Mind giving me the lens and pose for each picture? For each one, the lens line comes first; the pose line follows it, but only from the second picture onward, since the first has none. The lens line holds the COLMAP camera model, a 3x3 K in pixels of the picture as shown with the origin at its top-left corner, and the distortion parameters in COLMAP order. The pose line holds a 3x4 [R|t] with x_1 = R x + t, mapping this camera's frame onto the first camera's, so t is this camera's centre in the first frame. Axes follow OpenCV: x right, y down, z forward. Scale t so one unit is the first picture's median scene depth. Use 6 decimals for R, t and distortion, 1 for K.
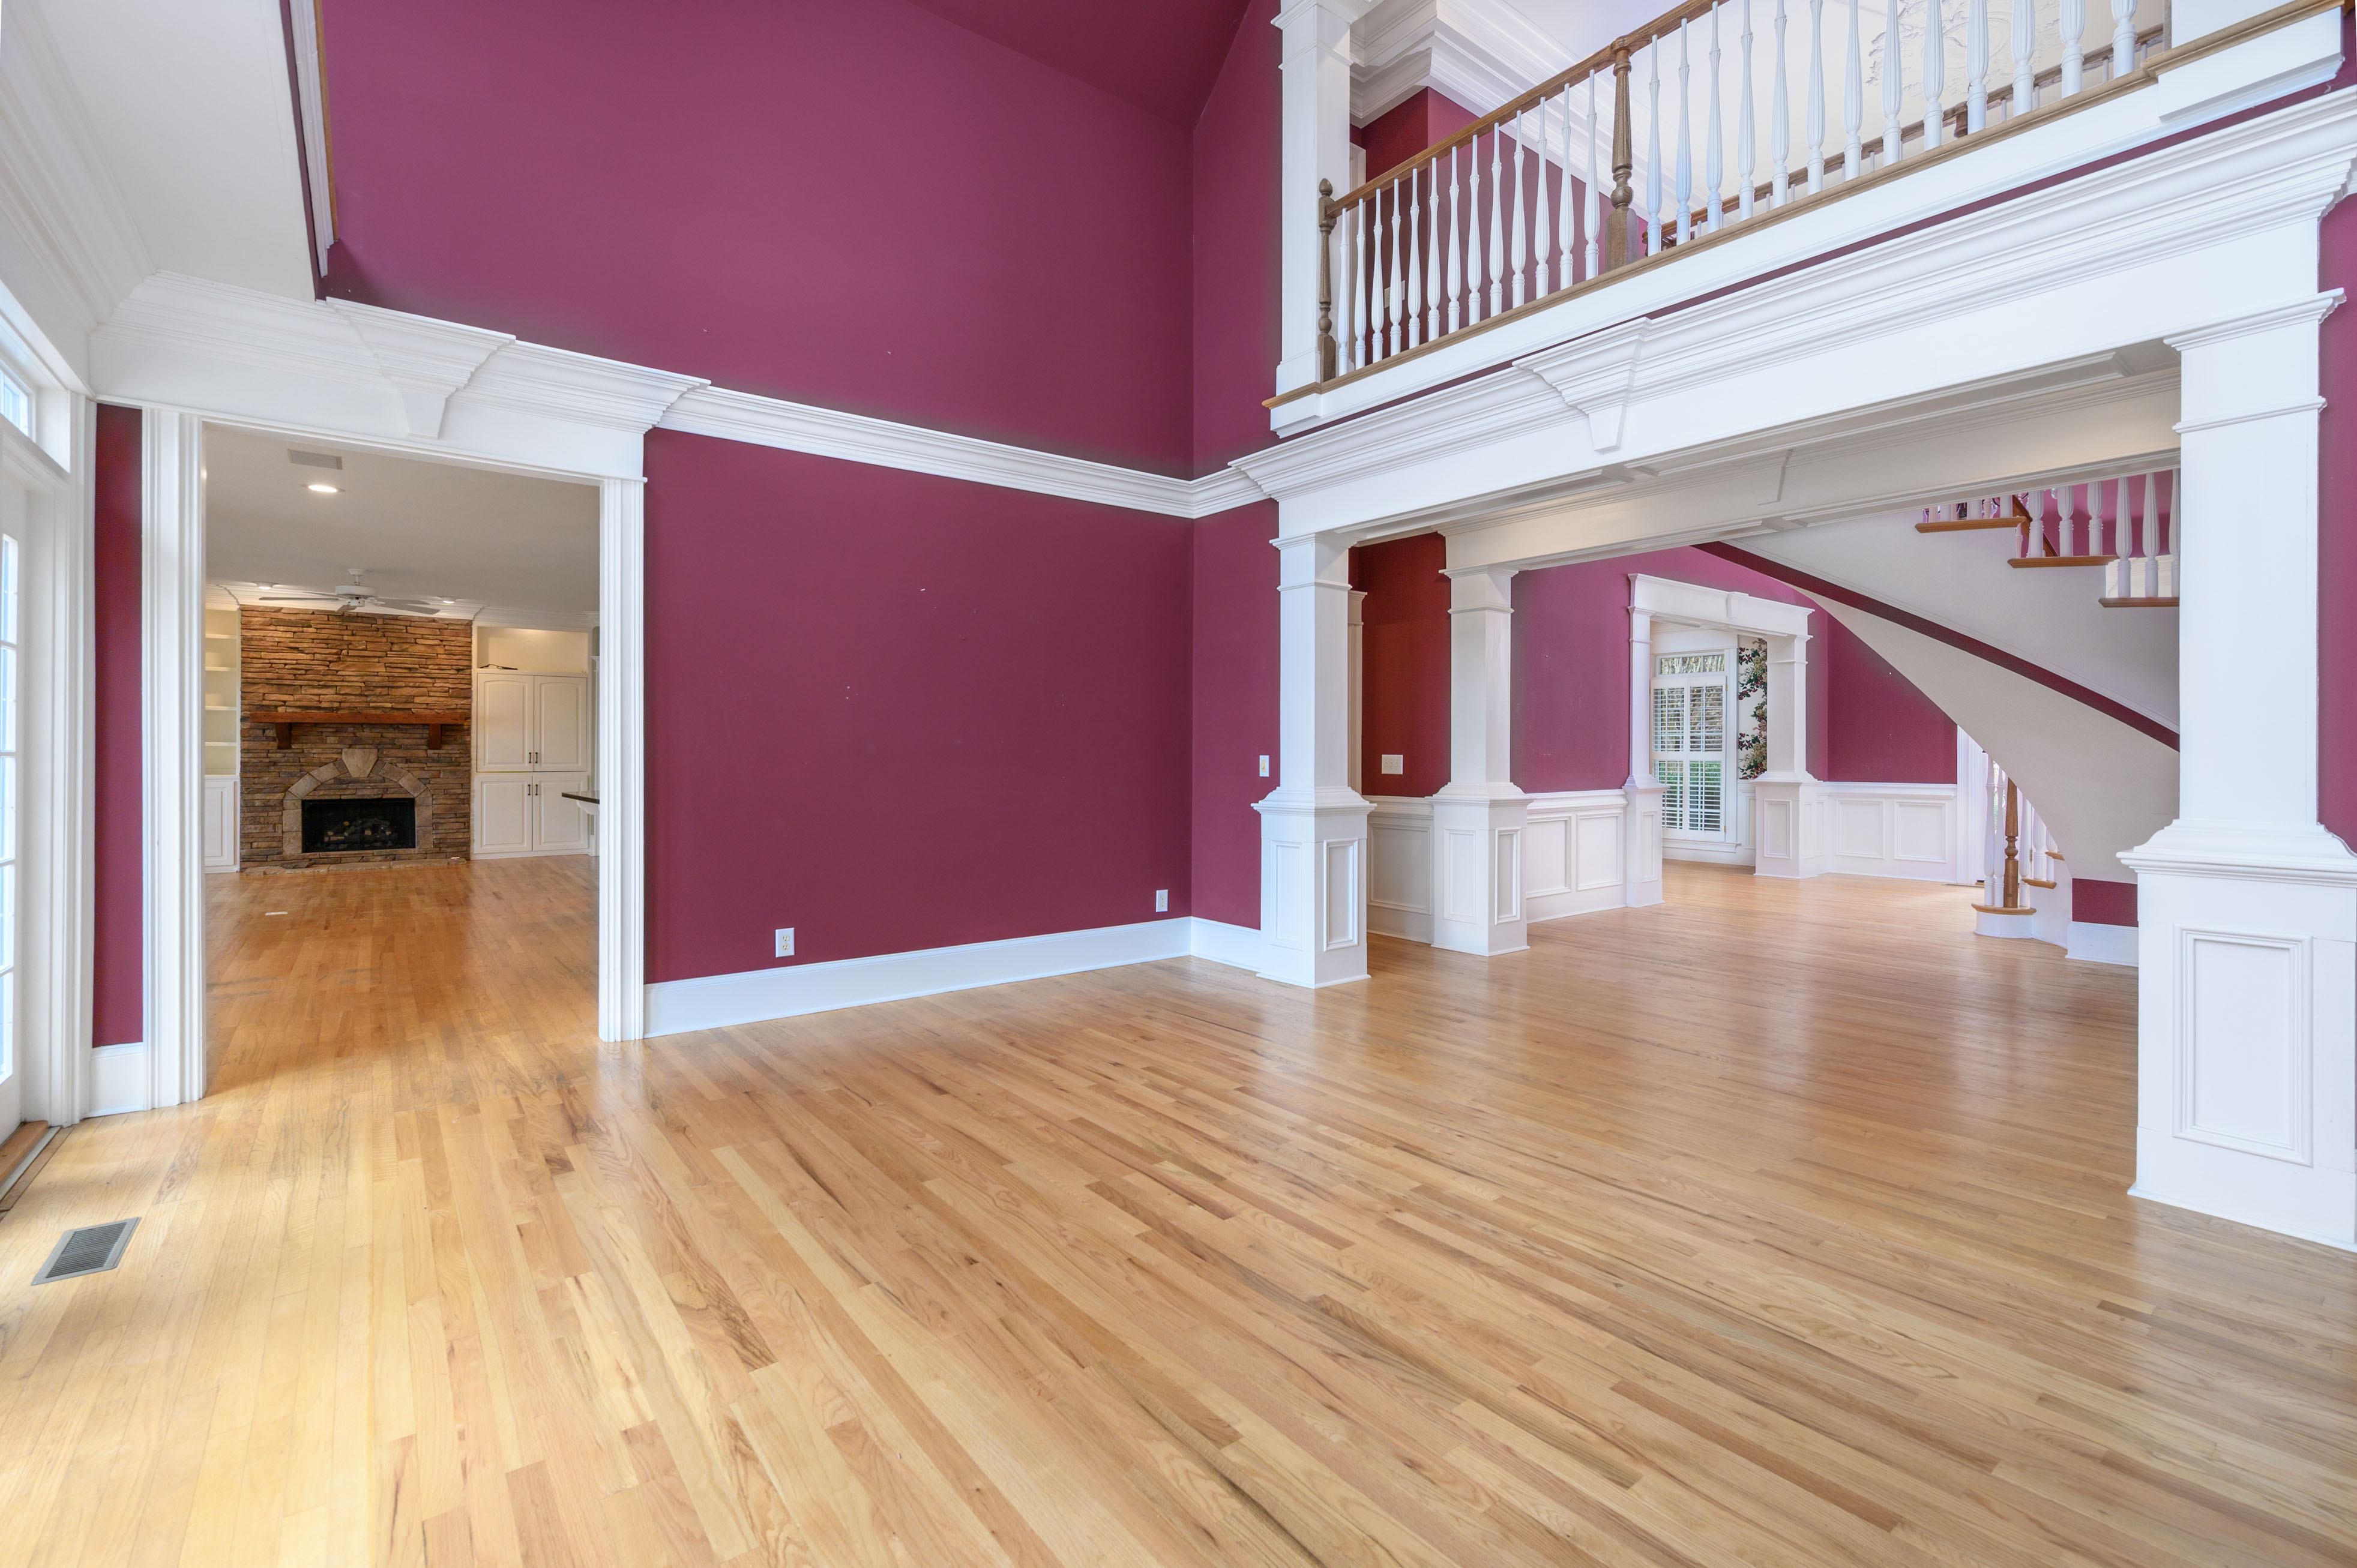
lens RADIAL K [[1048.8, 0, 1190.6], [0, 1048.8, 746.4], [0, 0, 1]] dist [-0.003192, 0.000004]
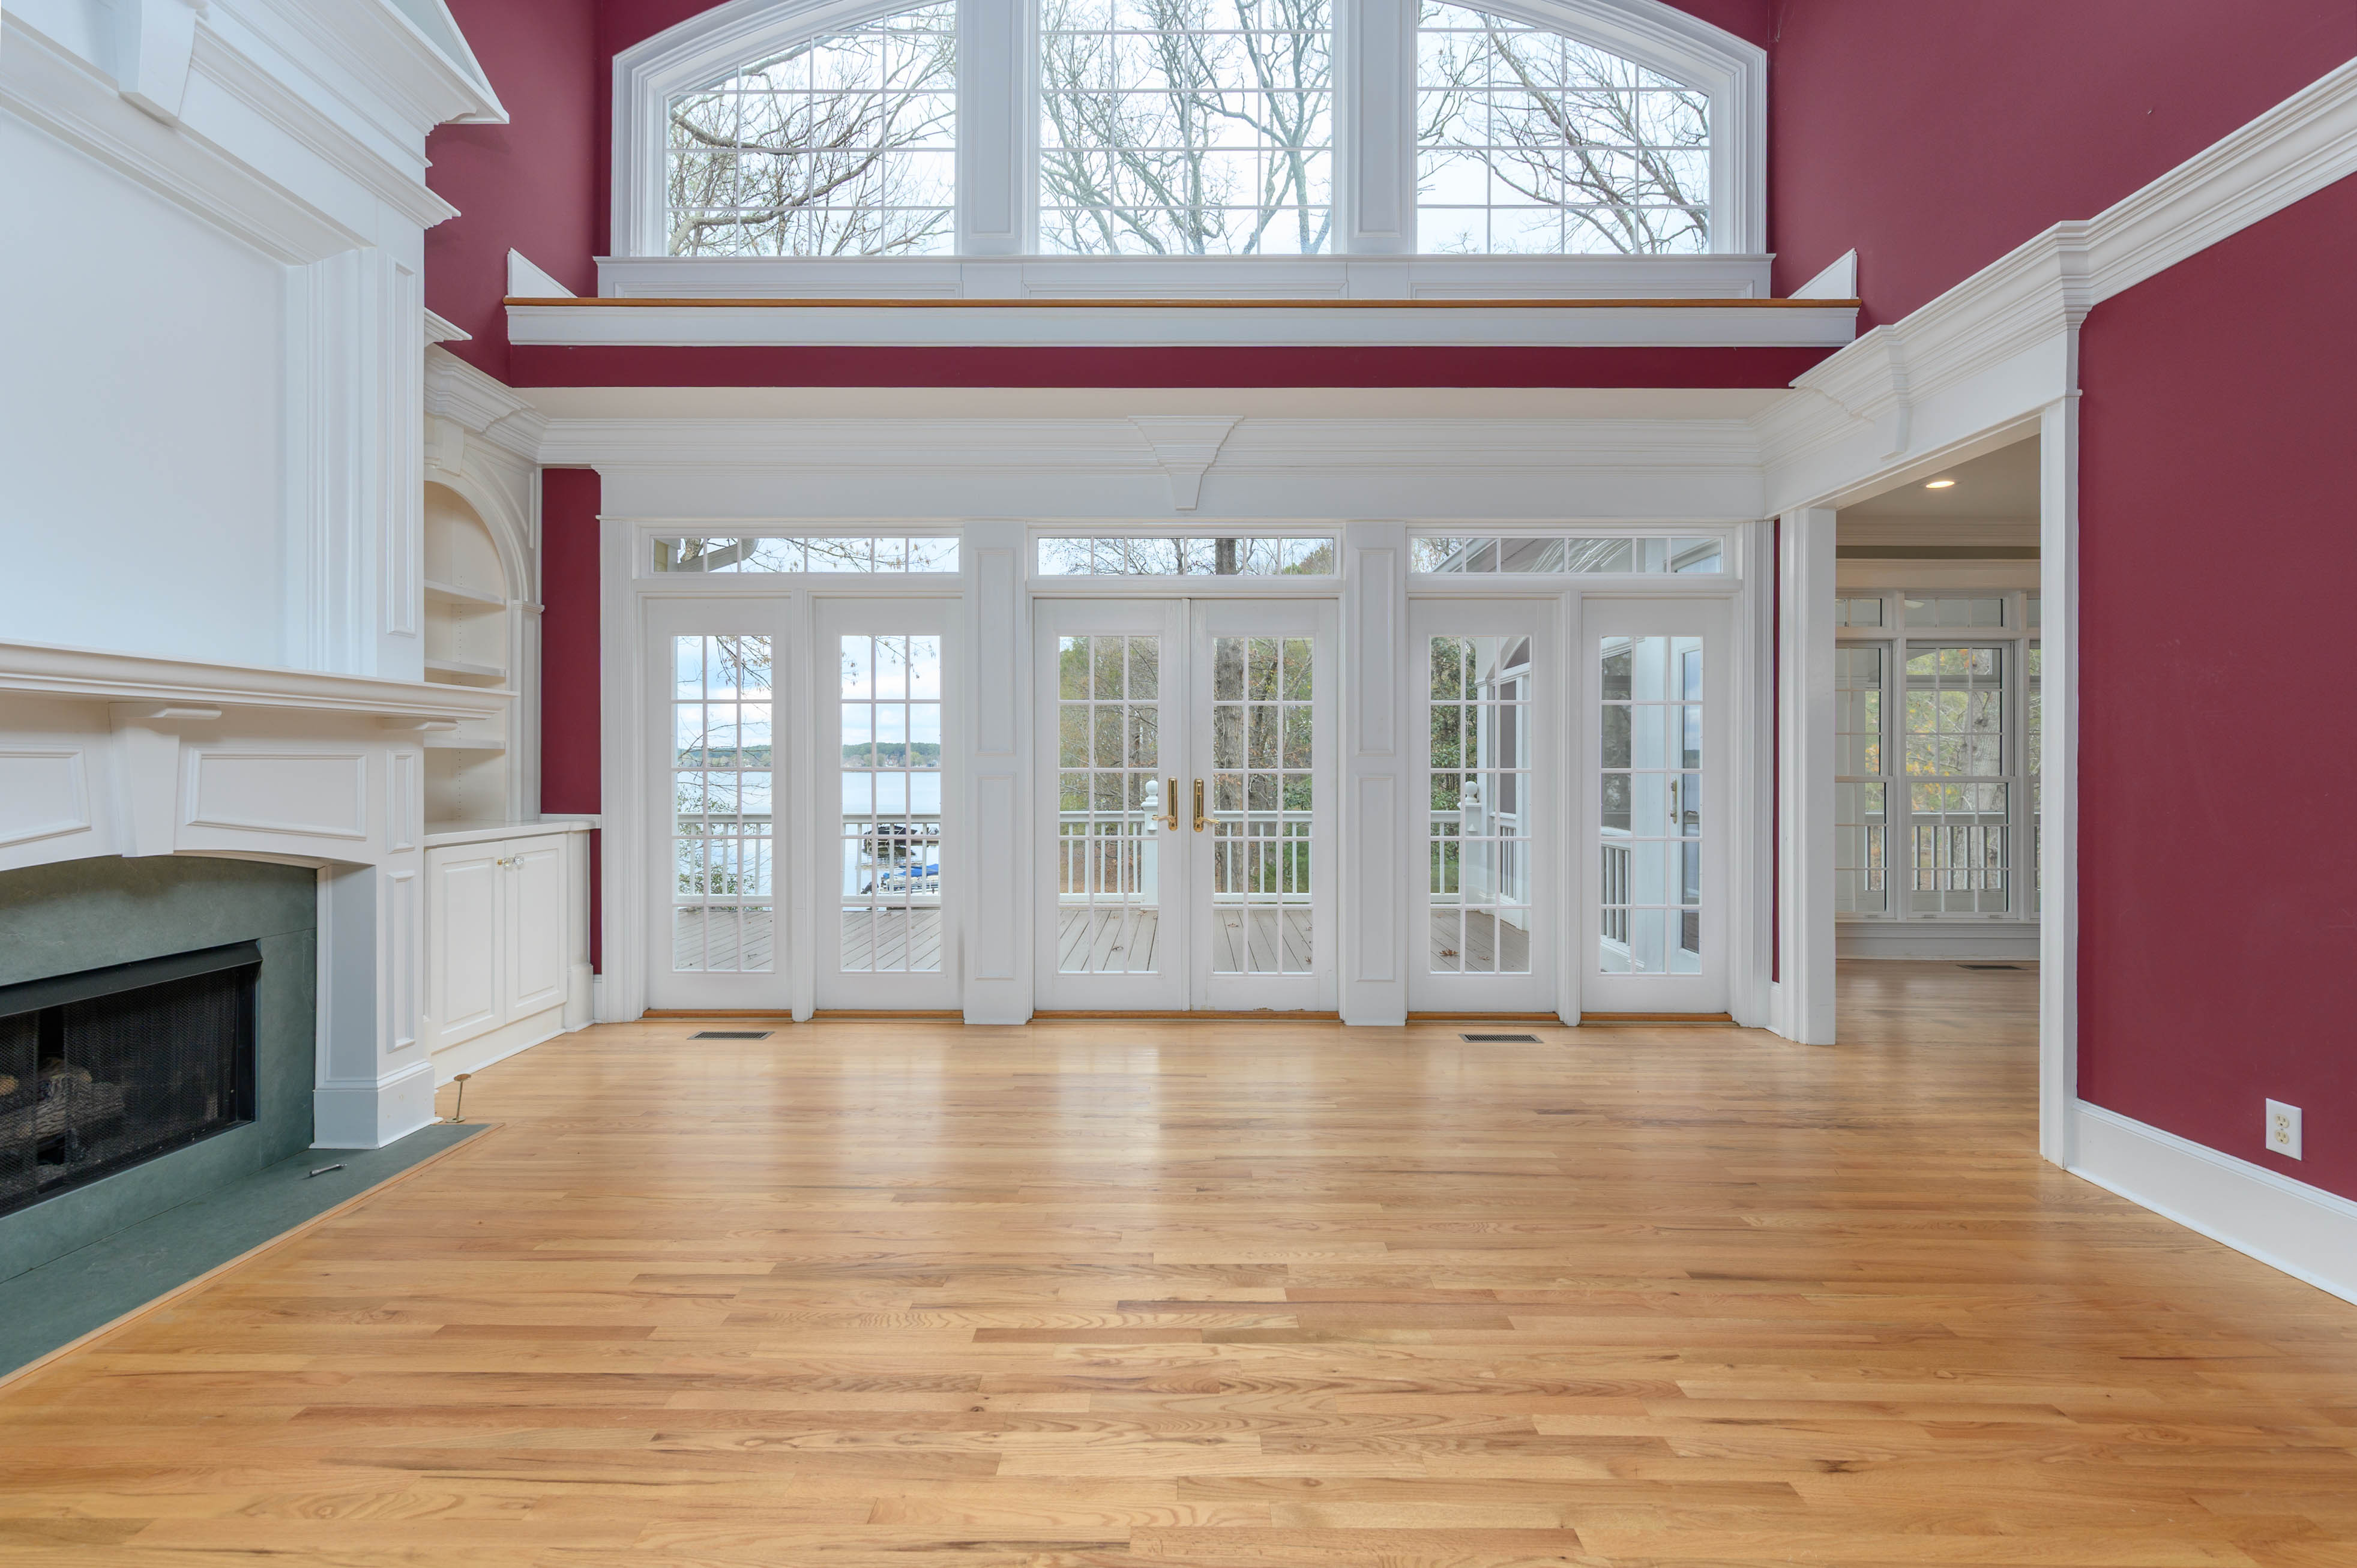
lens RADIAL K [[1048.8, 0, 1182.0], [0, 1048.8, 777.0], [0, 0, 1]] dist [-0.003192, 0.000004]
pose [[-0.630174, 0.003346, -0.776446, 0.580819], [0.001857, 0.999994, 0.002803, 0.006712], [0.776451, 0.000325, -0.630177, 1.360602]]
